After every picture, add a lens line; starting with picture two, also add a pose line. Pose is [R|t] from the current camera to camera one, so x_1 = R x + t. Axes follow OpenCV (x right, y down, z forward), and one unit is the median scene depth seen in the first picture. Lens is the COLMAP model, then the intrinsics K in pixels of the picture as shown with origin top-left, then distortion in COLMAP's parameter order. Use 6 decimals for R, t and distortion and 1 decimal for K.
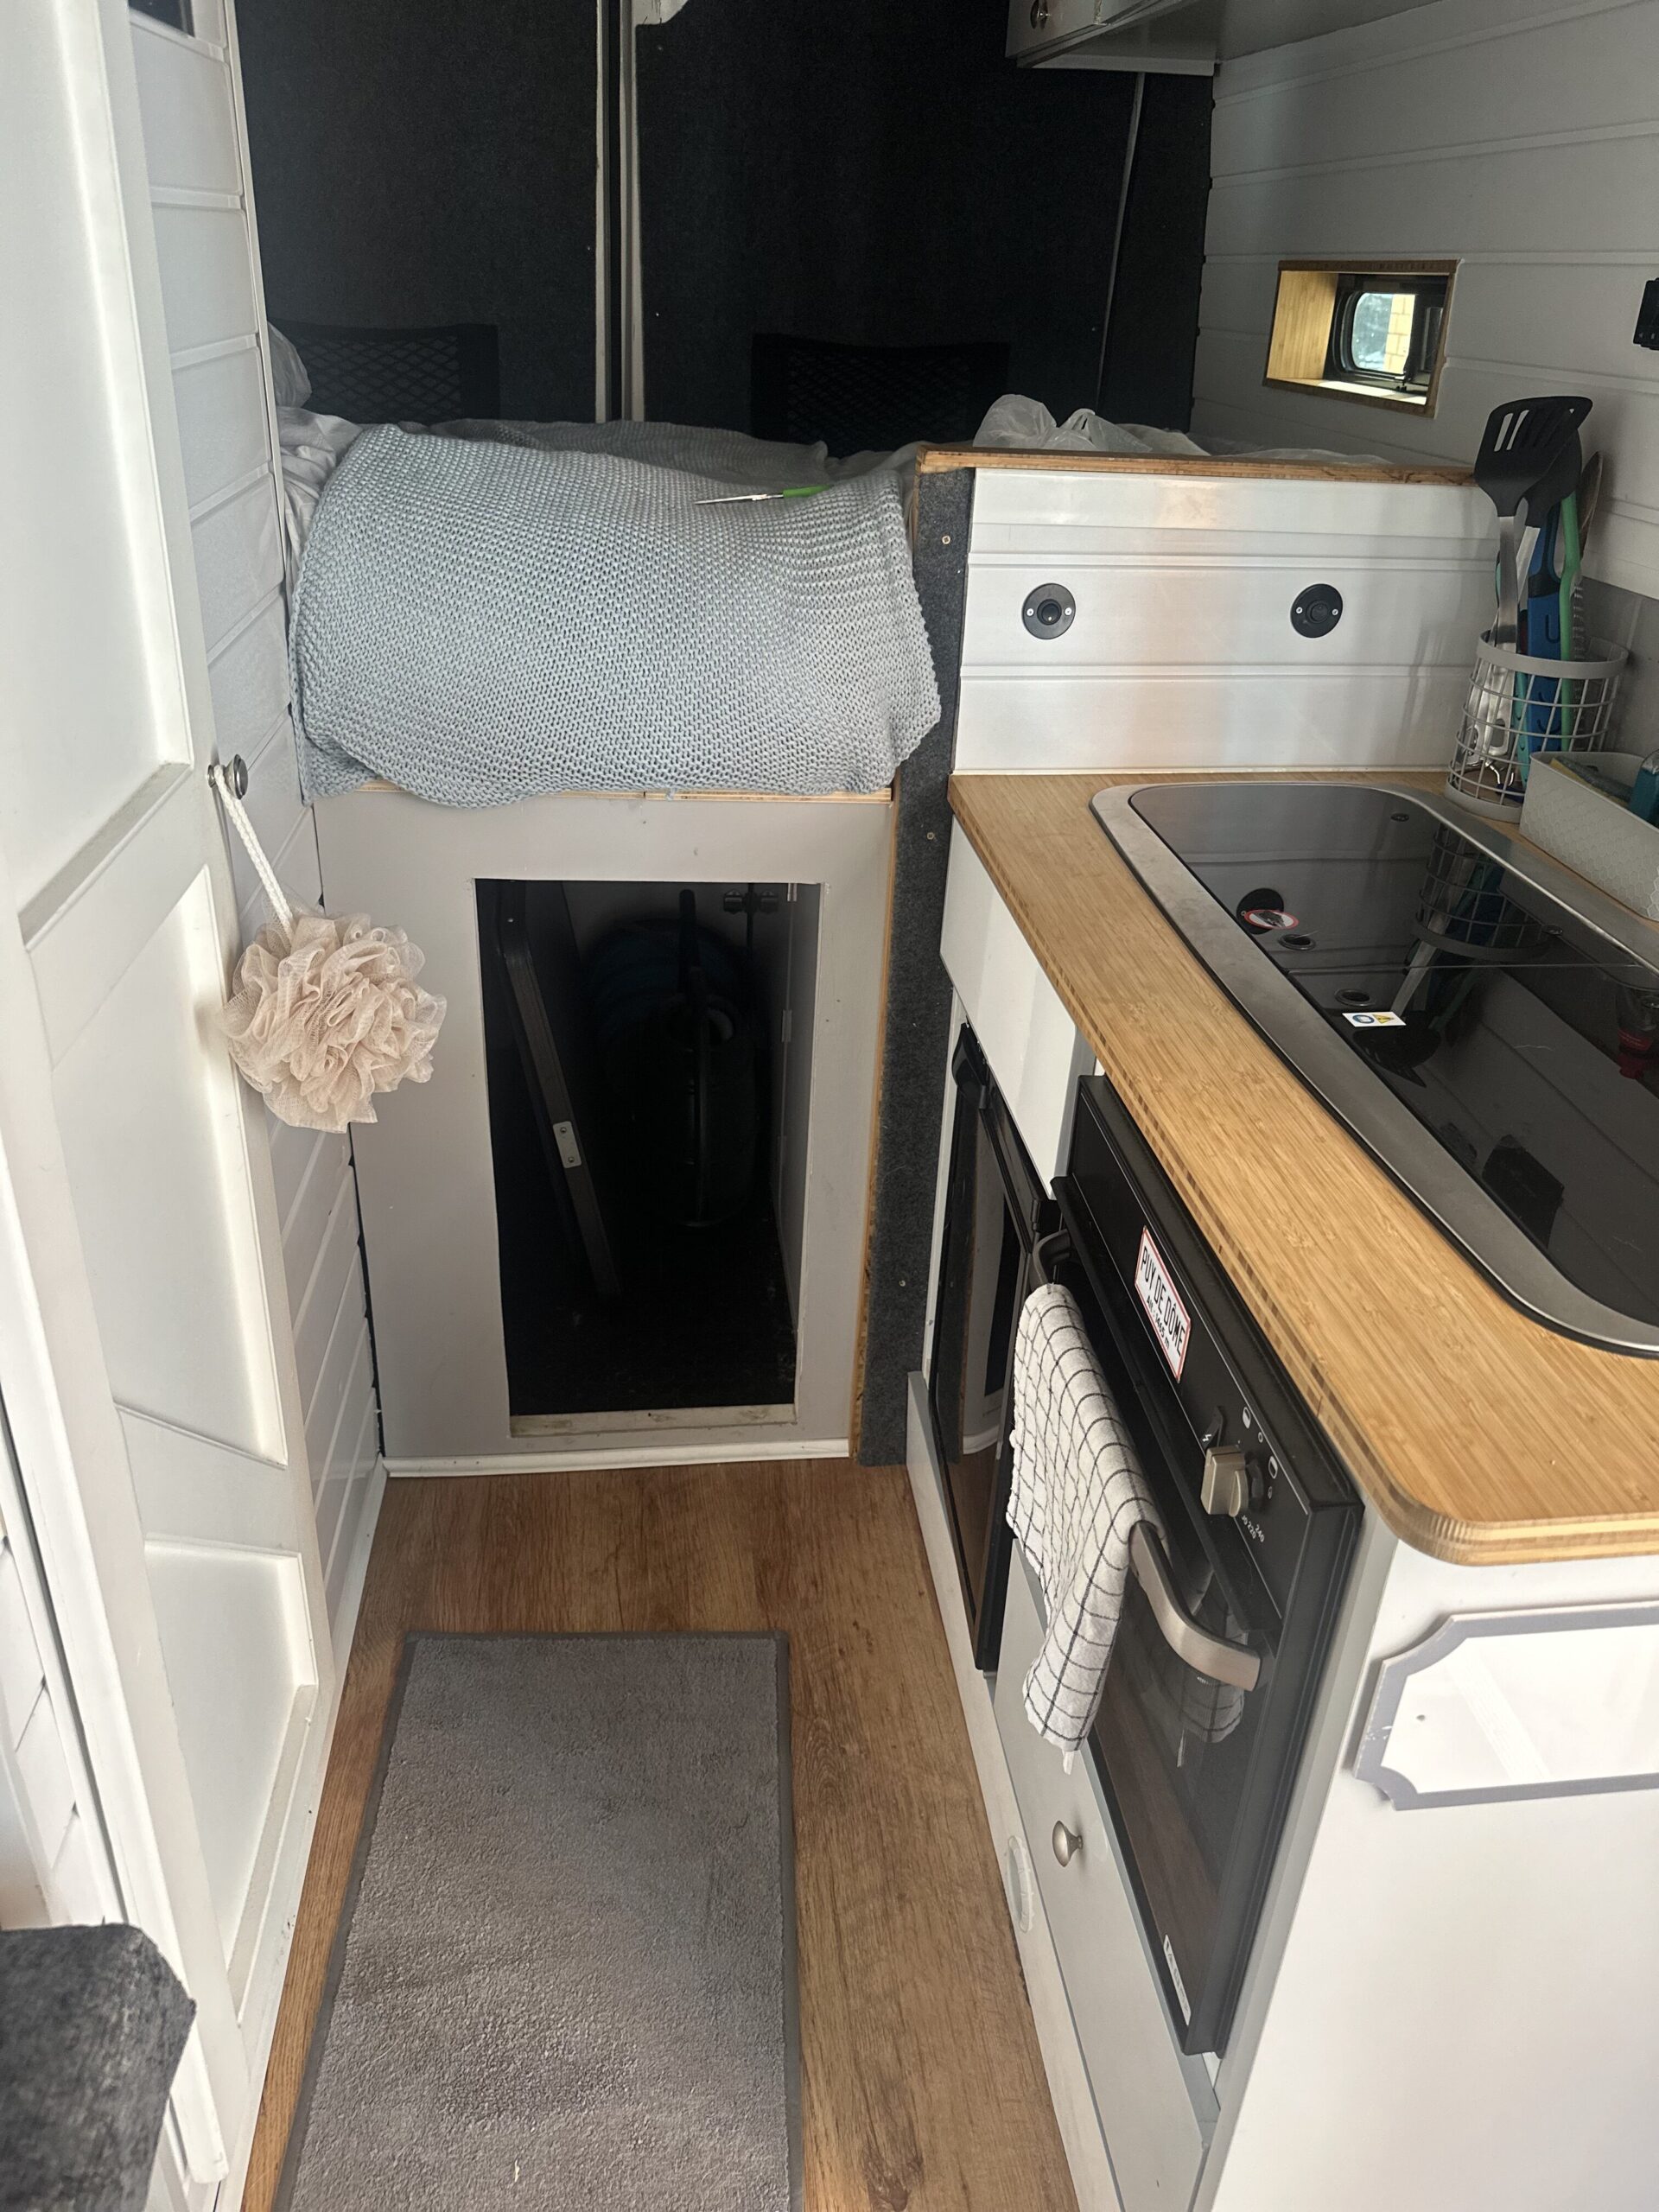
lens RADIAL K [[1558.7, 0, 829.5], [0, 1558.7, 1106.0], [0, 0, 1]] dist [0.091729, -0.161445]
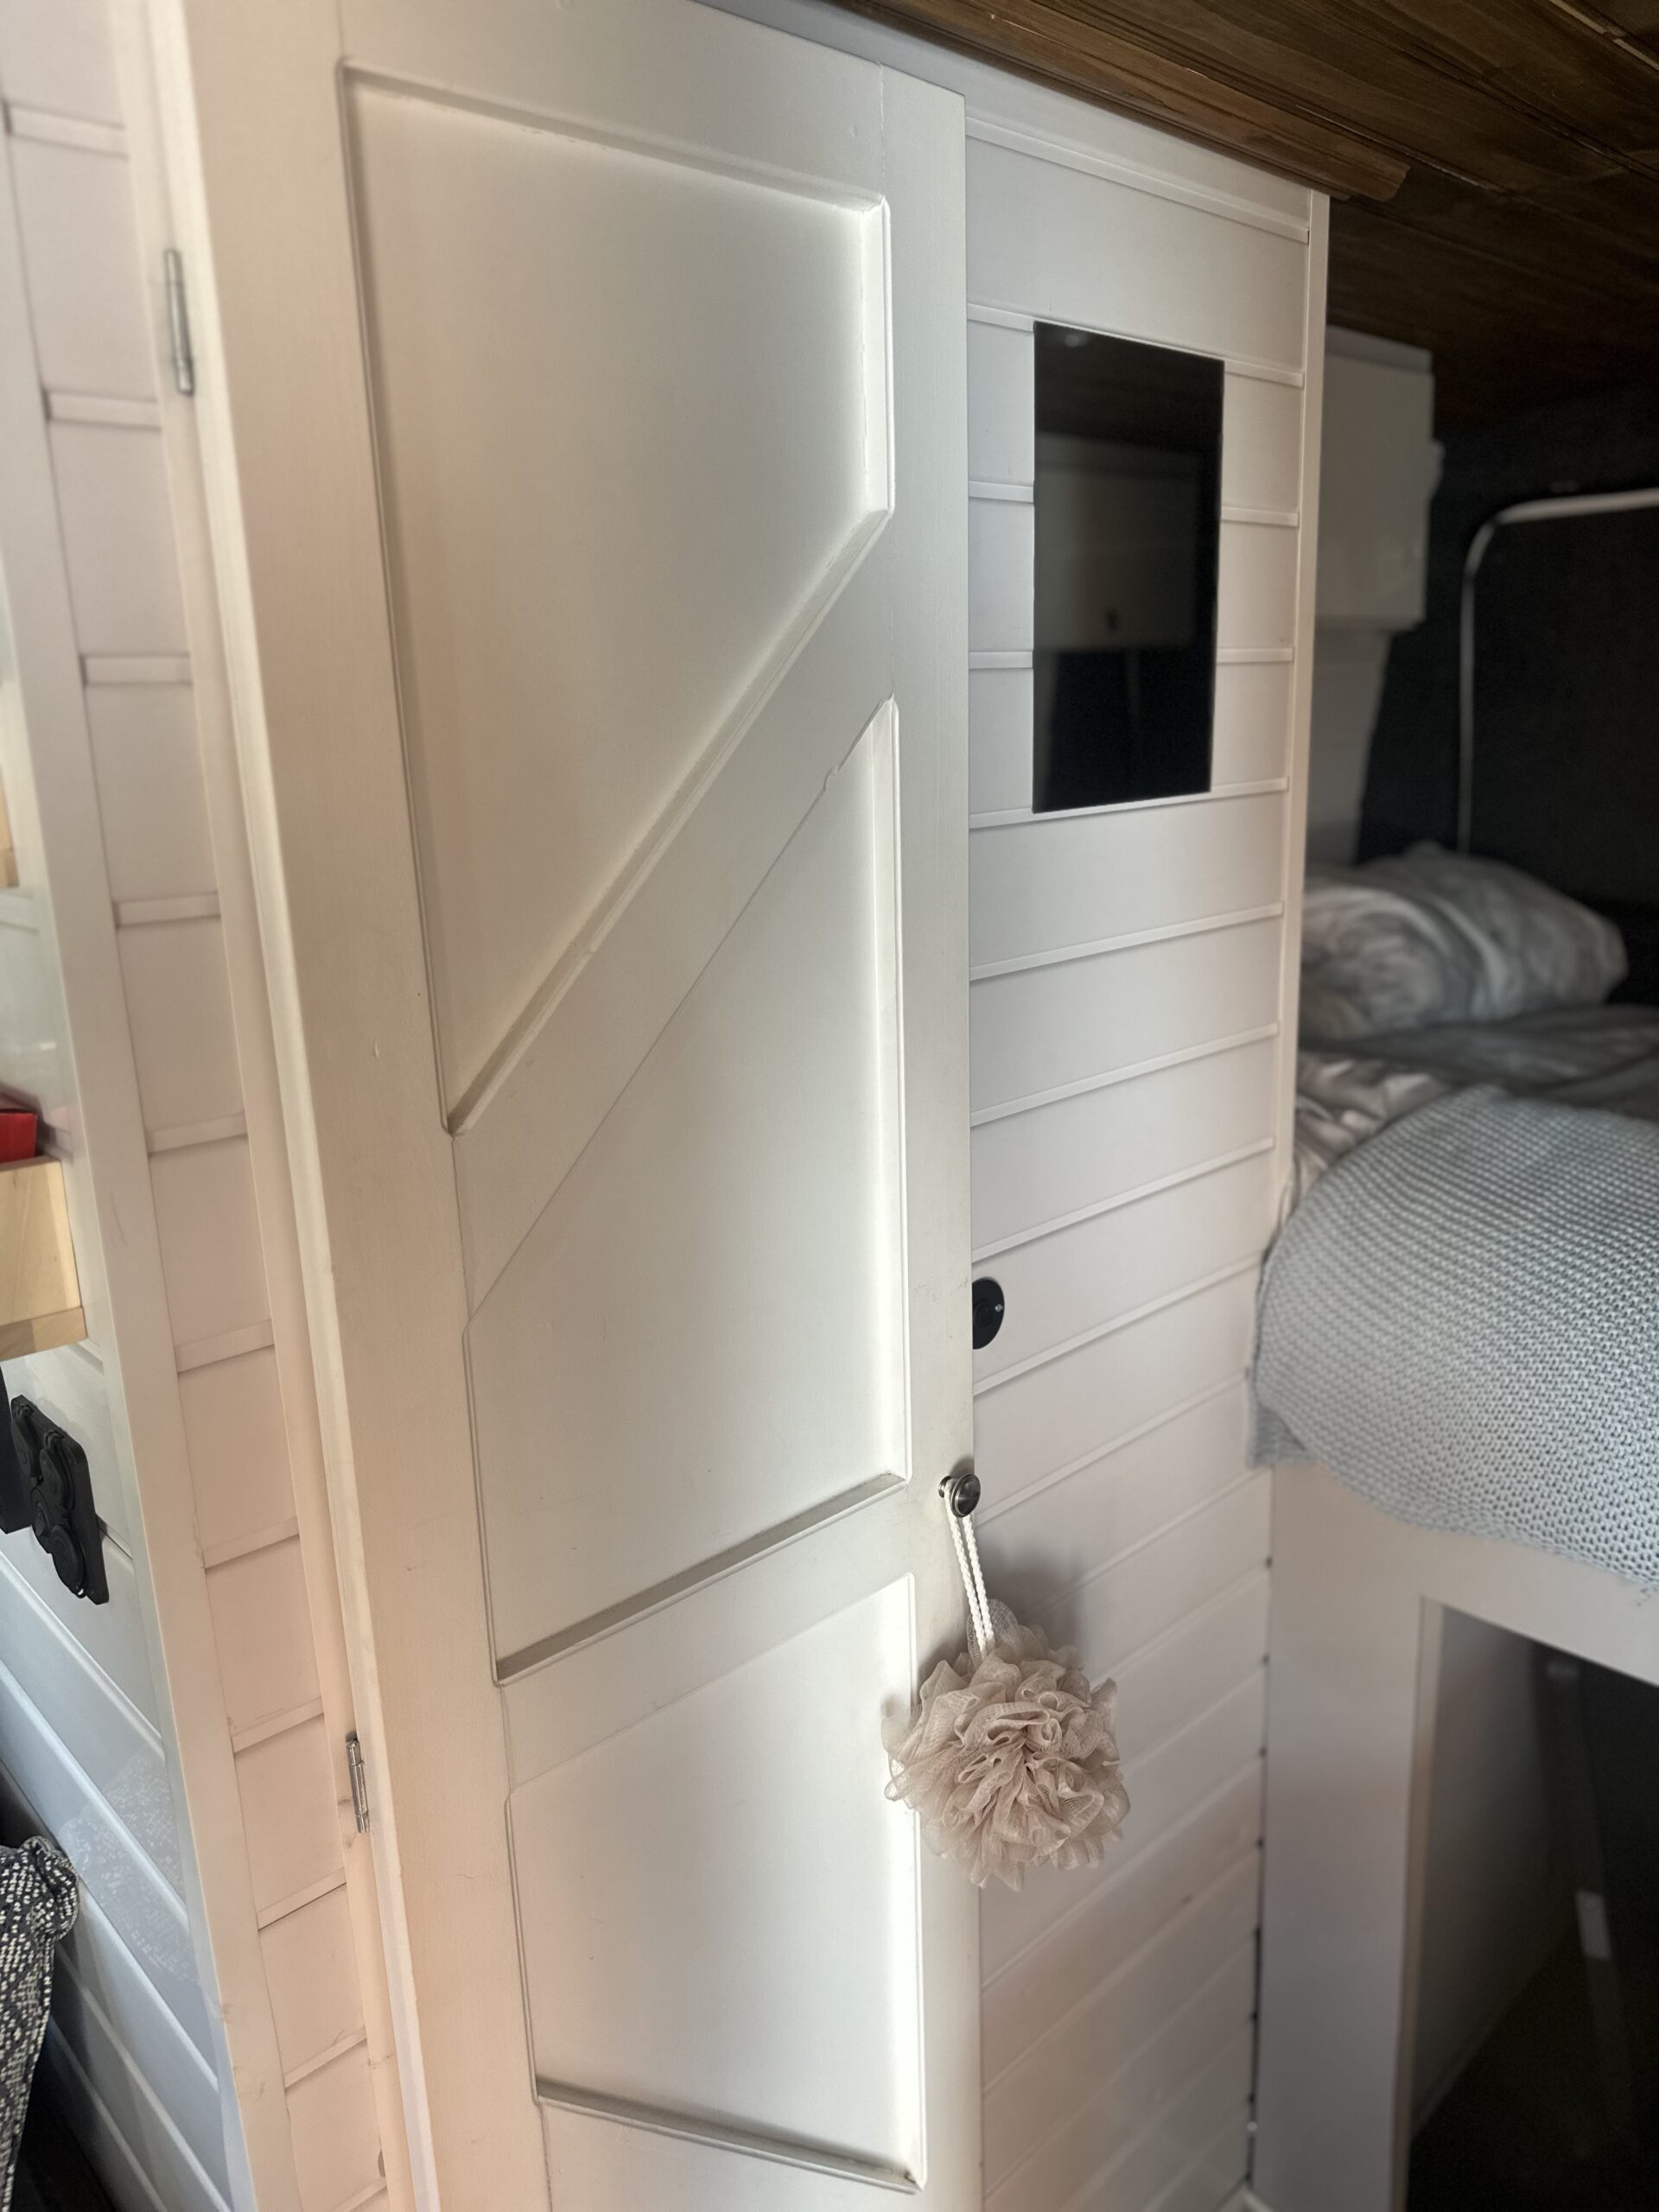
lens RADIAL K [[1558.7, 0, 829.5], [0, 1558.7, 1106.0], [0, 0, 1]] dist [0.091729, -0.161445]
pose [[0.596091, 0.123125, -0.793420, 0.227046], [-0.318192, 0.943489, -0.092642, -0.217973], [0.737177, 0.307683, 0.601583, 0.173149]]
